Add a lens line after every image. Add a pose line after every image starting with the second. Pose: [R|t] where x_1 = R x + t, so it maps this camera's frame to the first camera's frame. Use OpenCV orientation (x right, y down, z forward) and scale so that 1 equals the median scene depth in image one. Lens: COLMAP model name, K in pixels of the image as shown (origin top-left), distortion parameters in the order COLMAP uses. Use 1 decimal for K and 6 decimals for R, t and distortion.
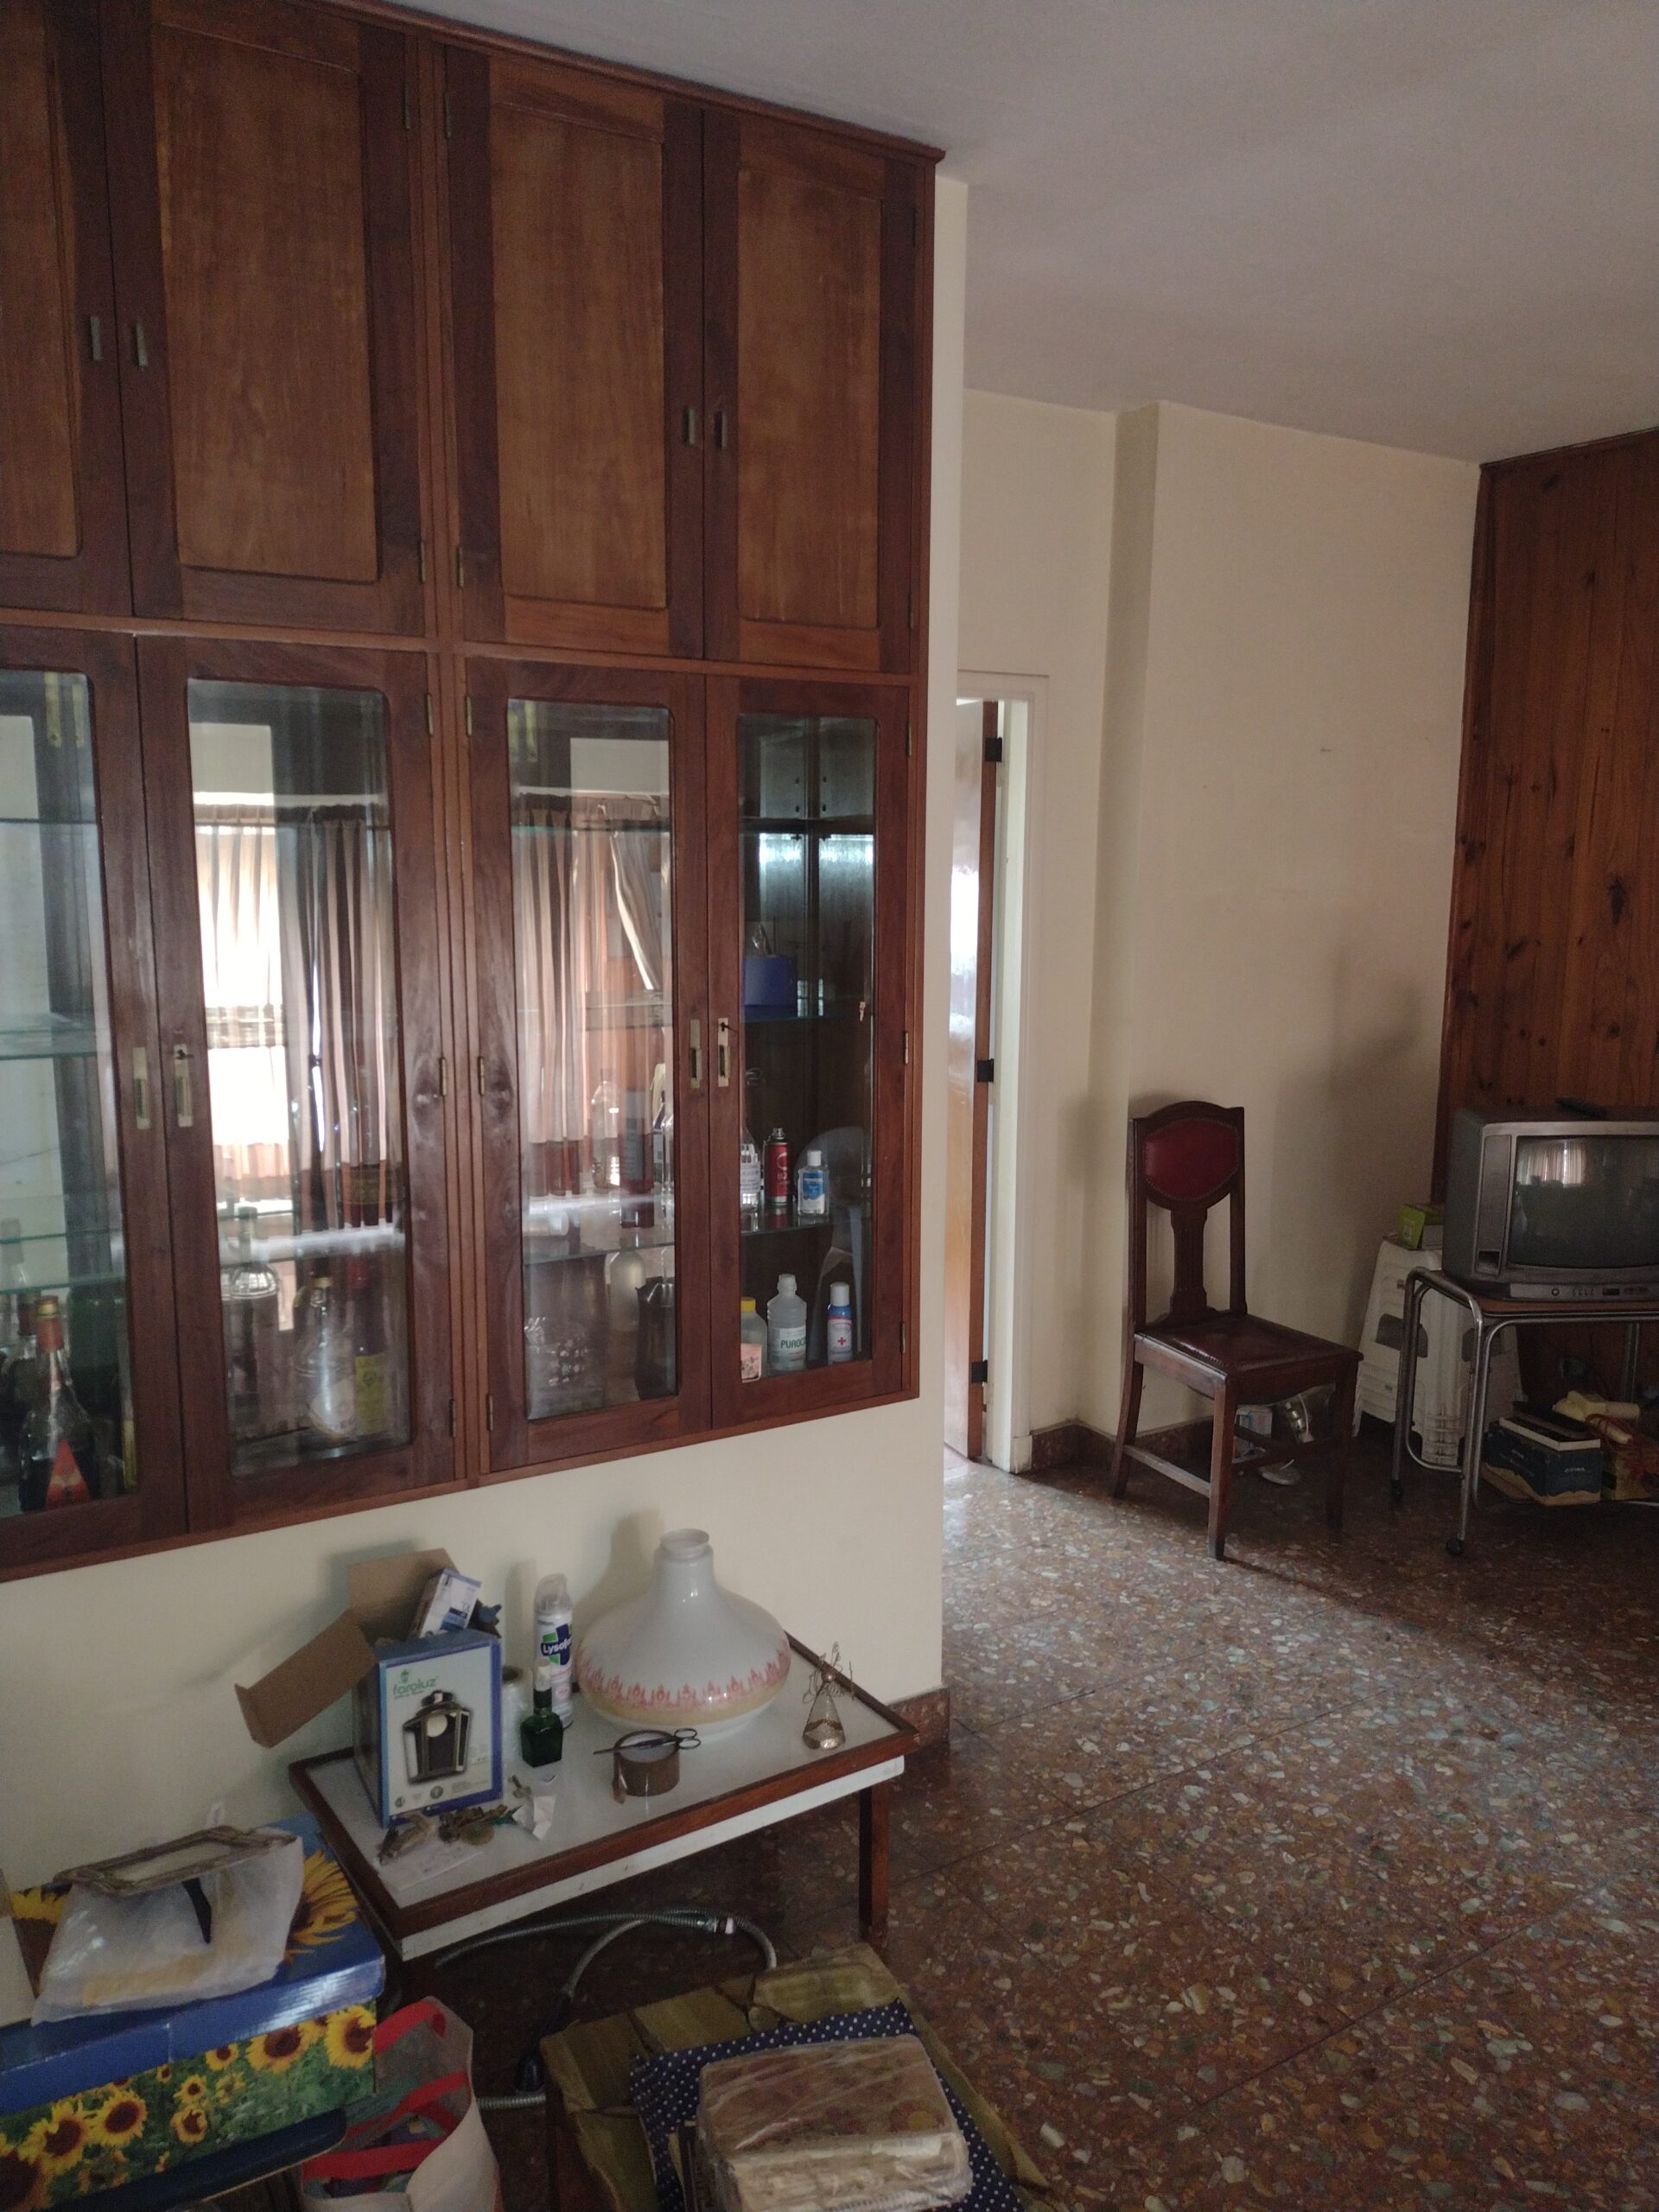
lens RADIAL K [[1736.0, 0, 829.4], [0, 1736.0, 1098.6], [0, 0, 1]] dist [0.066583, -0.076903]
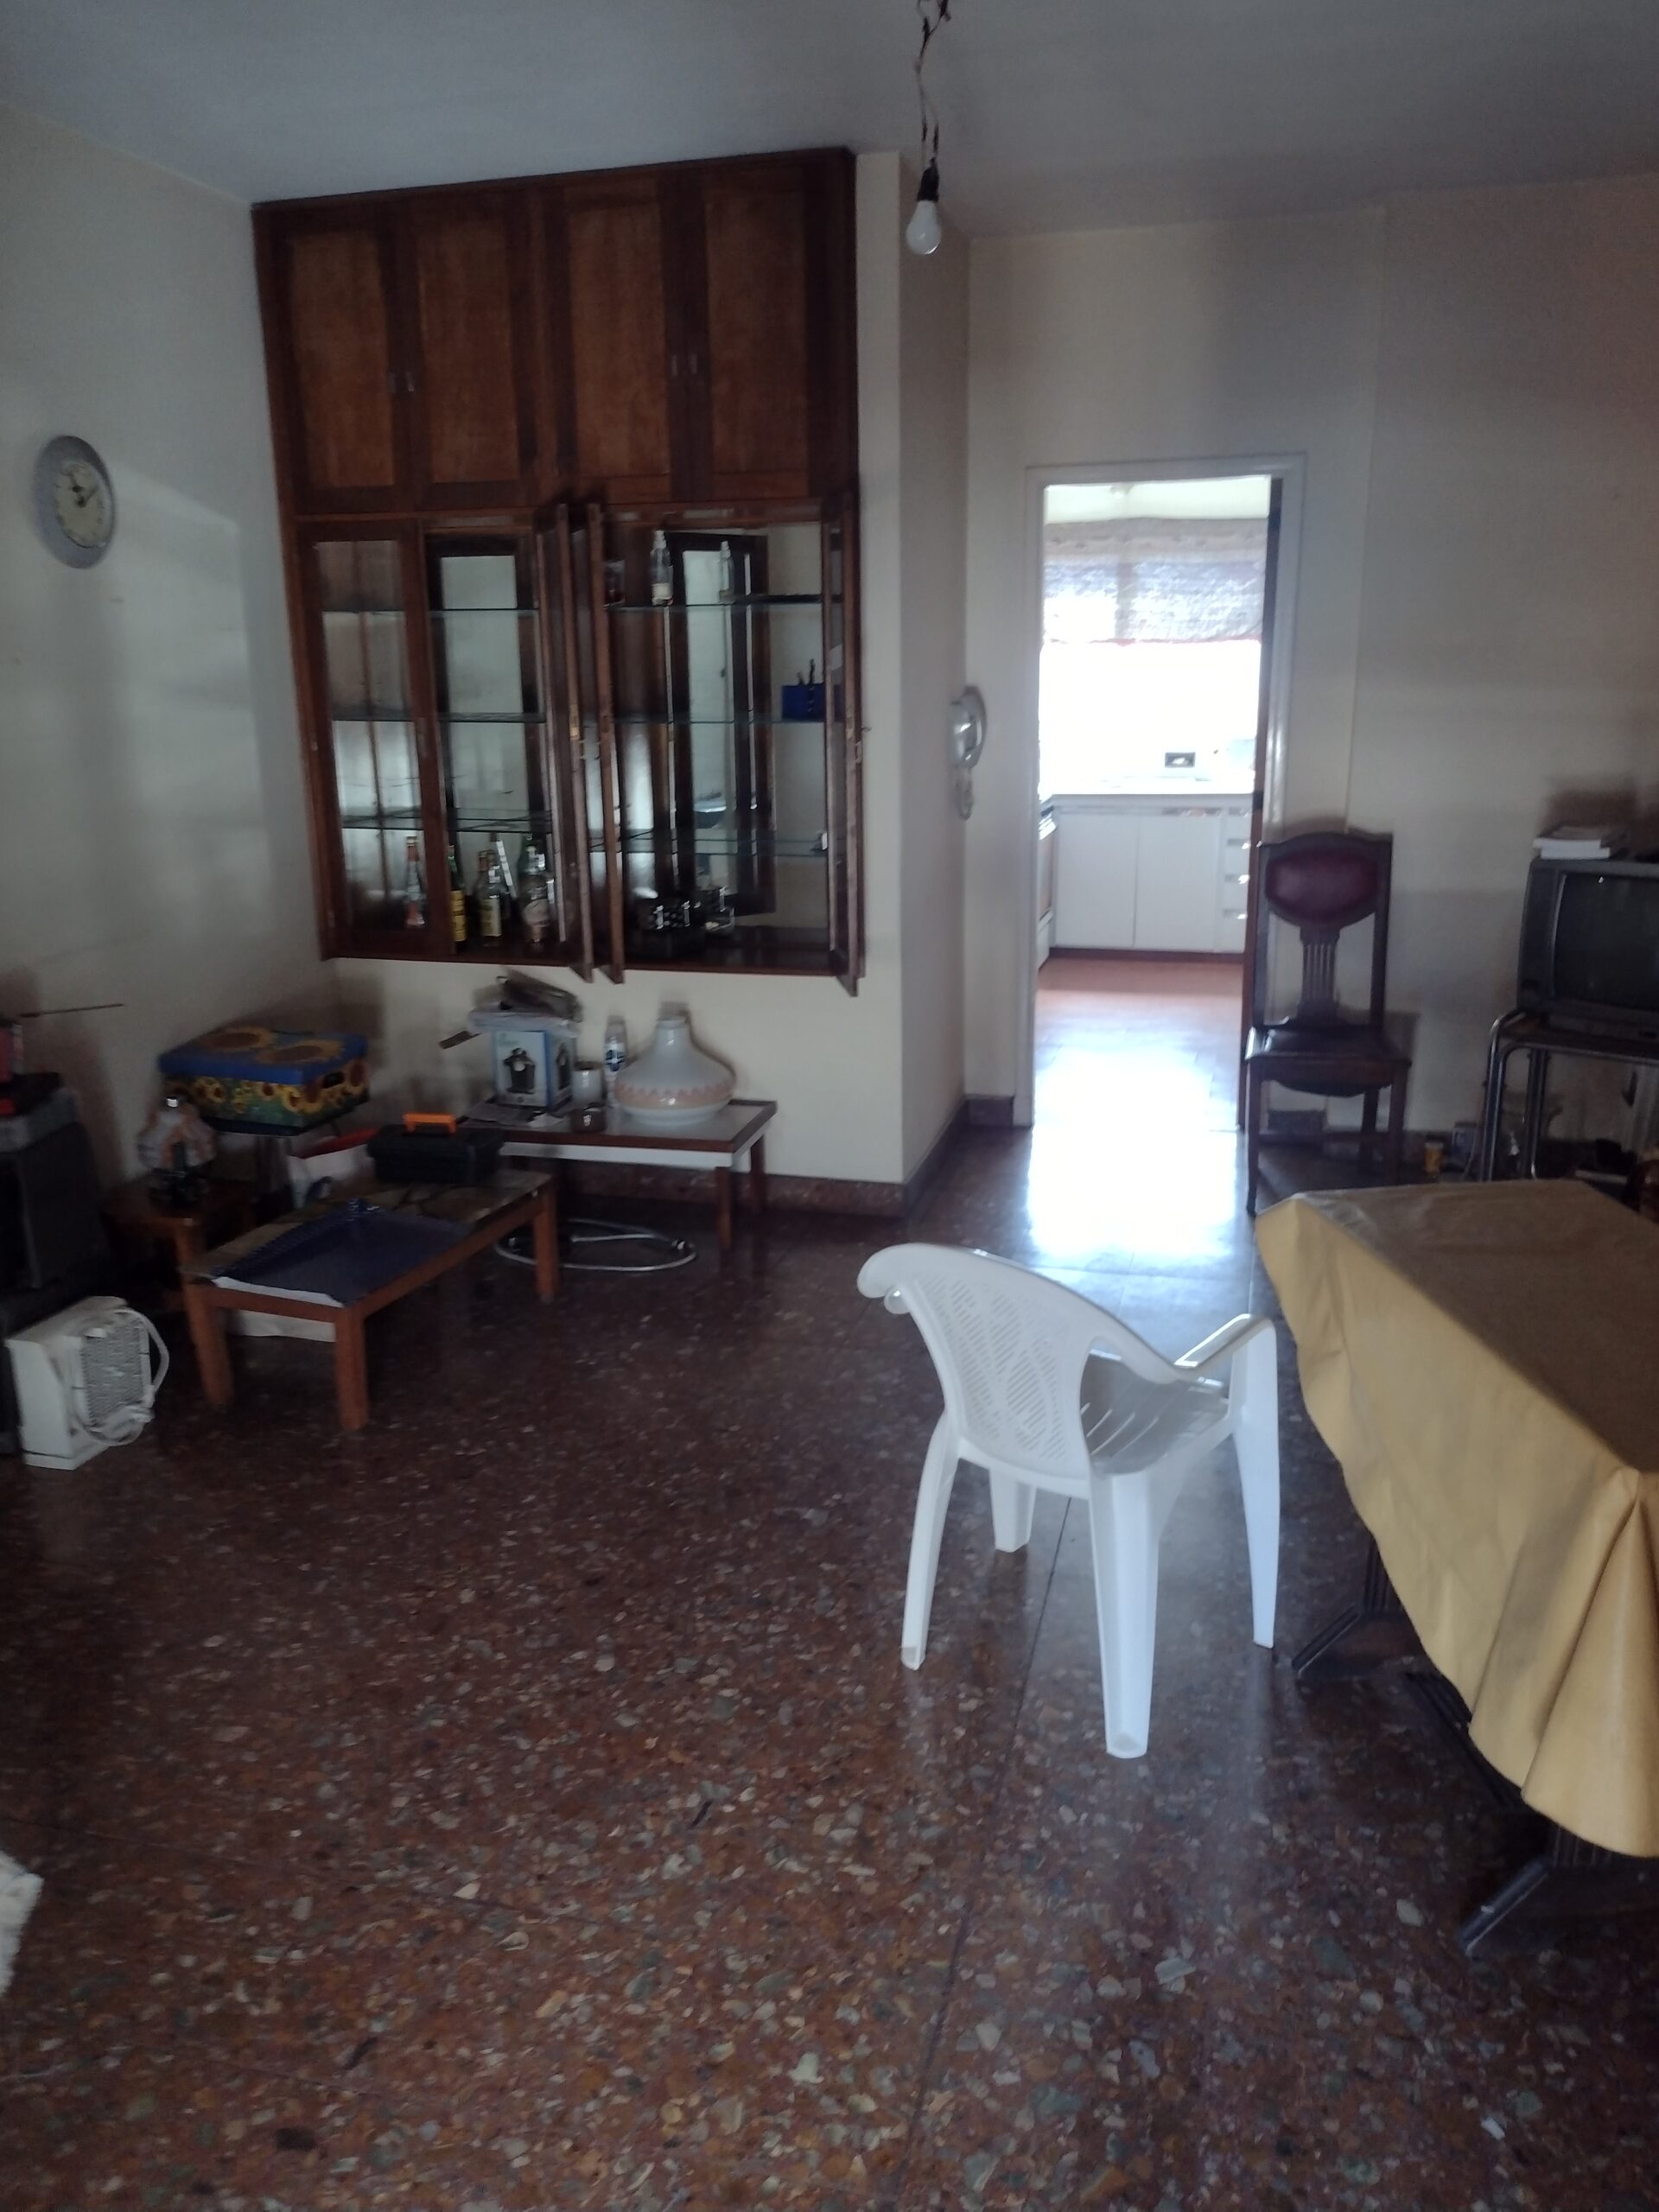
lens RADIAL K [[1671.8, 0, 830.8], [0, 1671.8, 1085.9], [0, 0, 1]] dist [0.058486, -0.090949]
pose [[0.660343, 0.169969, -0.731476, 1.383659], [-0.095924, 0.985162, 0.142320, 0.069469], [0.744813, -0.023814, 0.666849, -0.018676]]
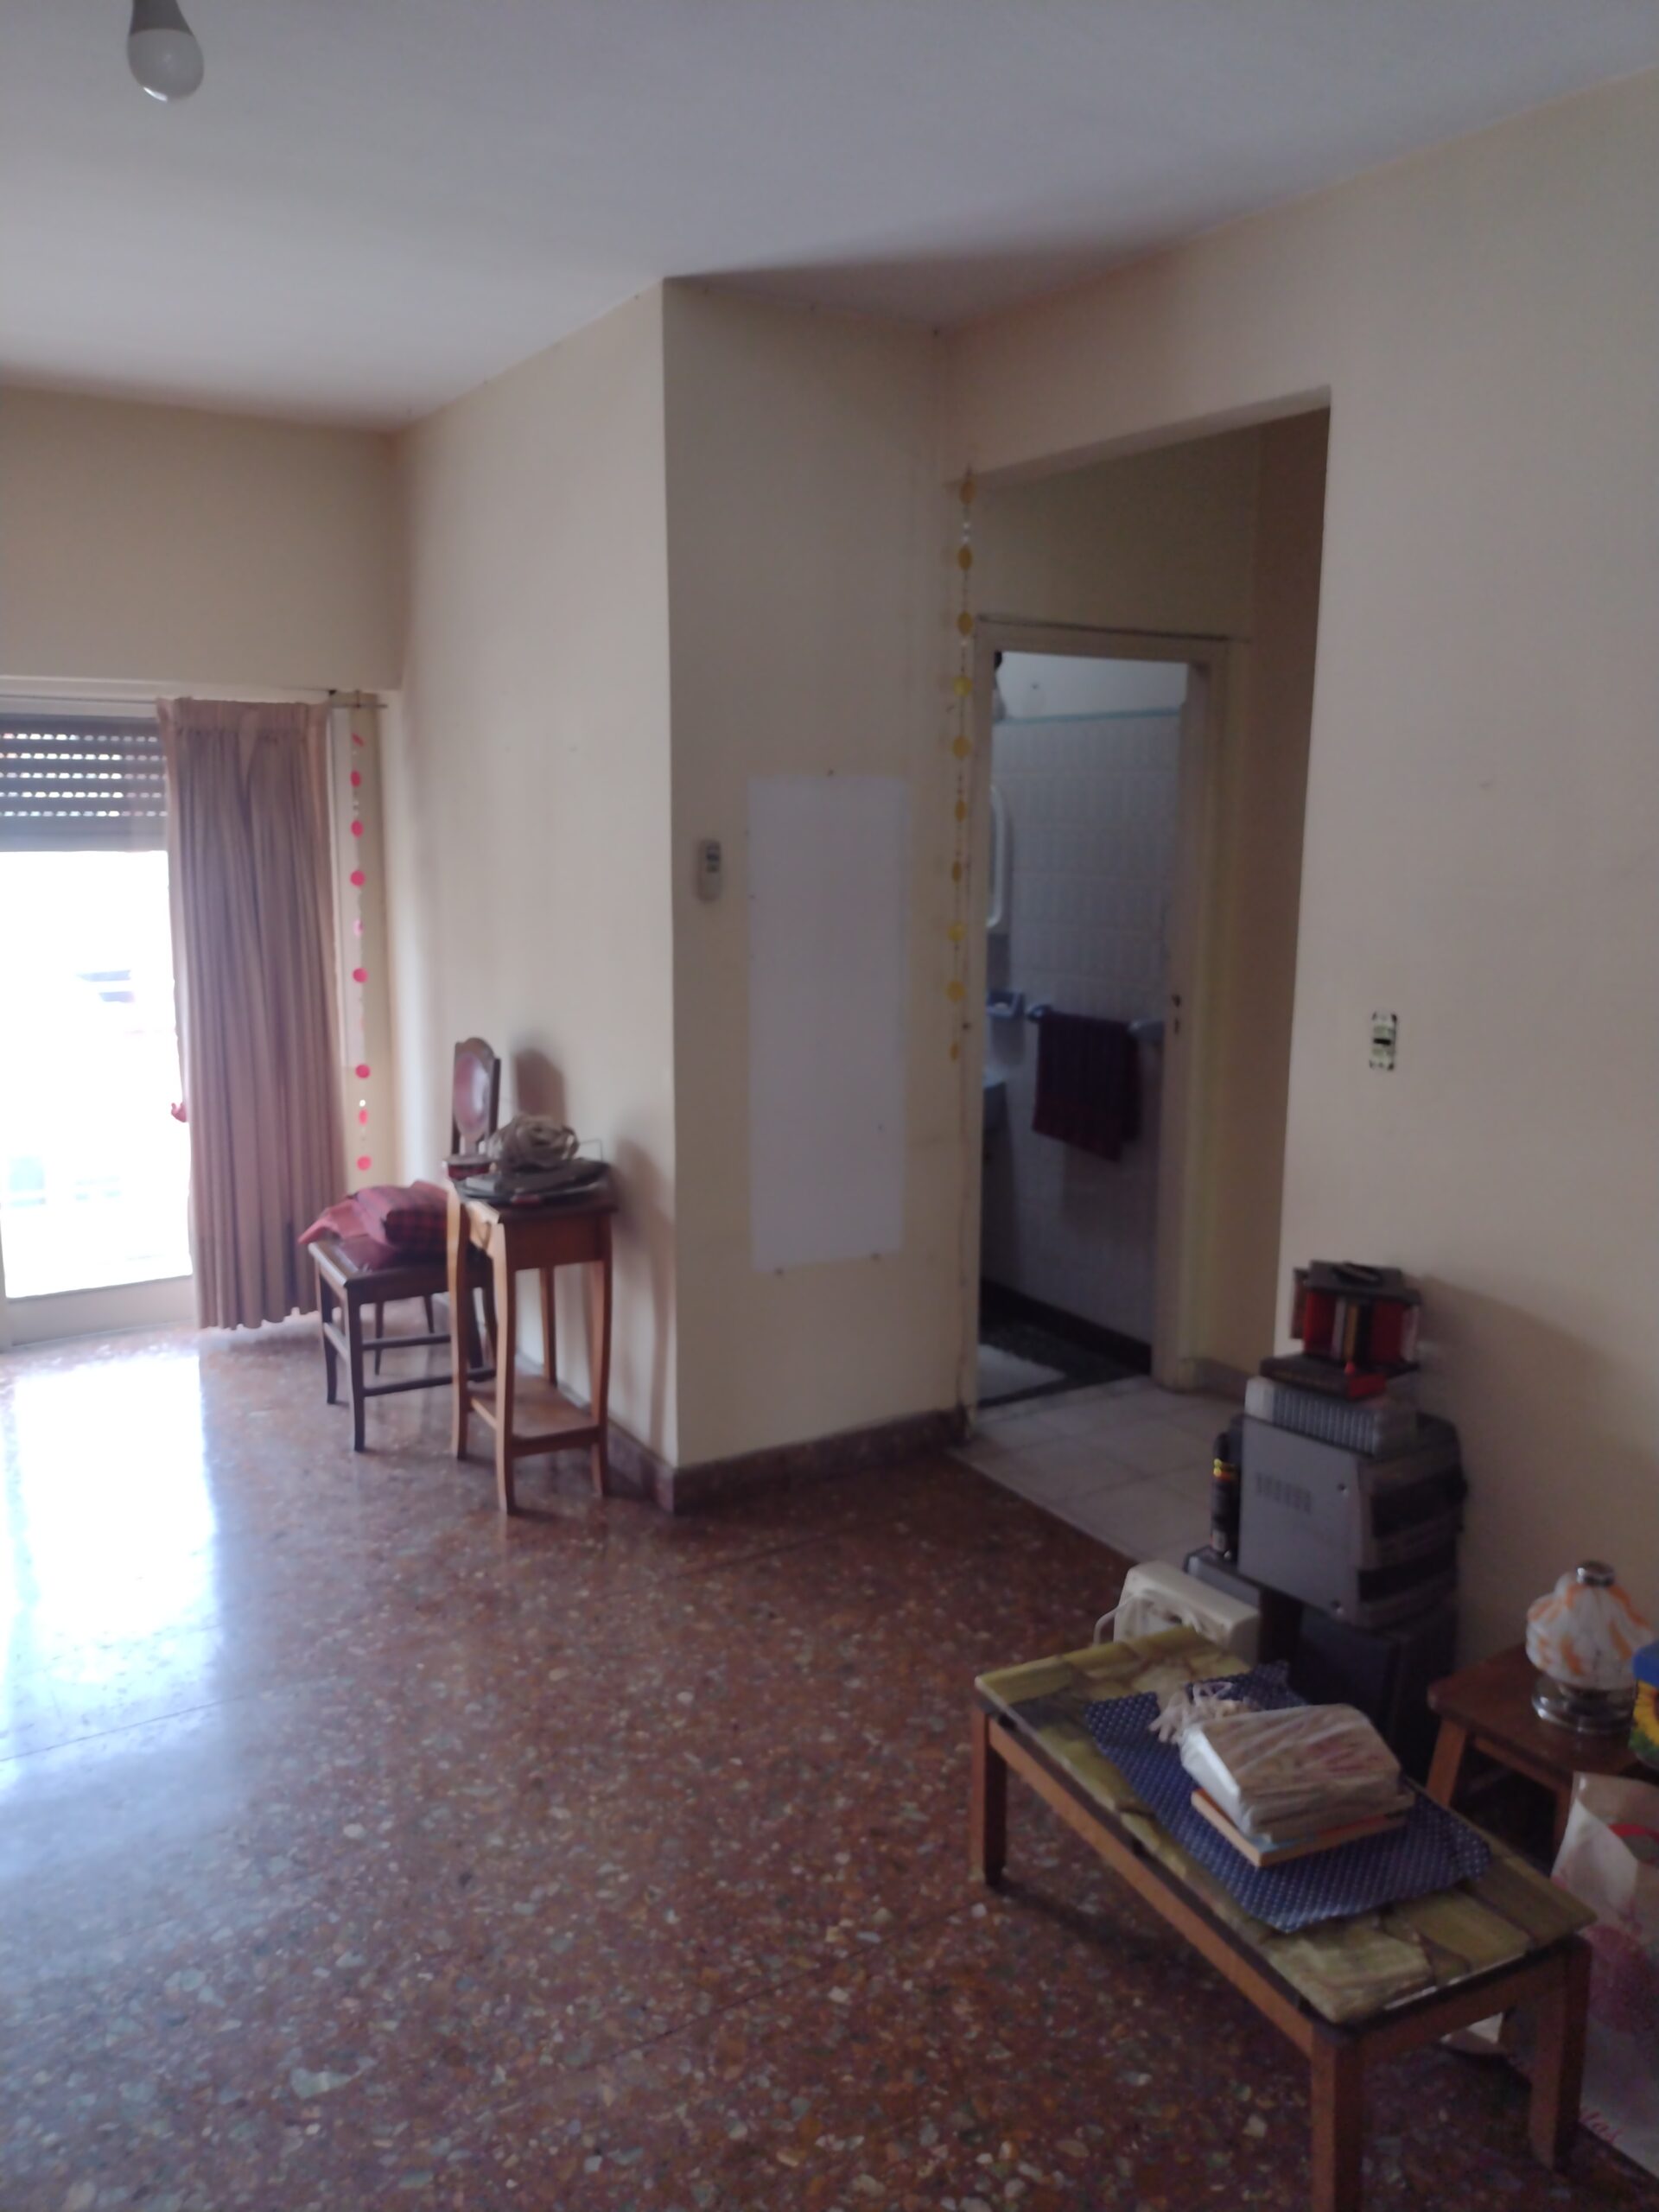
lens RADIAL K [[1659.6, 0, 829.5], [0, 1659.6, 1106.0], [0, 0, 1]] dist [0.042533, -0.031506]
pose [[-0.999488, -0.021426, 0.023750, 0.248226], [-0.012135, 0.940988, 0.338222, -0.224724], [-0.029595, 0.337761, -0.940766, 1.433902]]
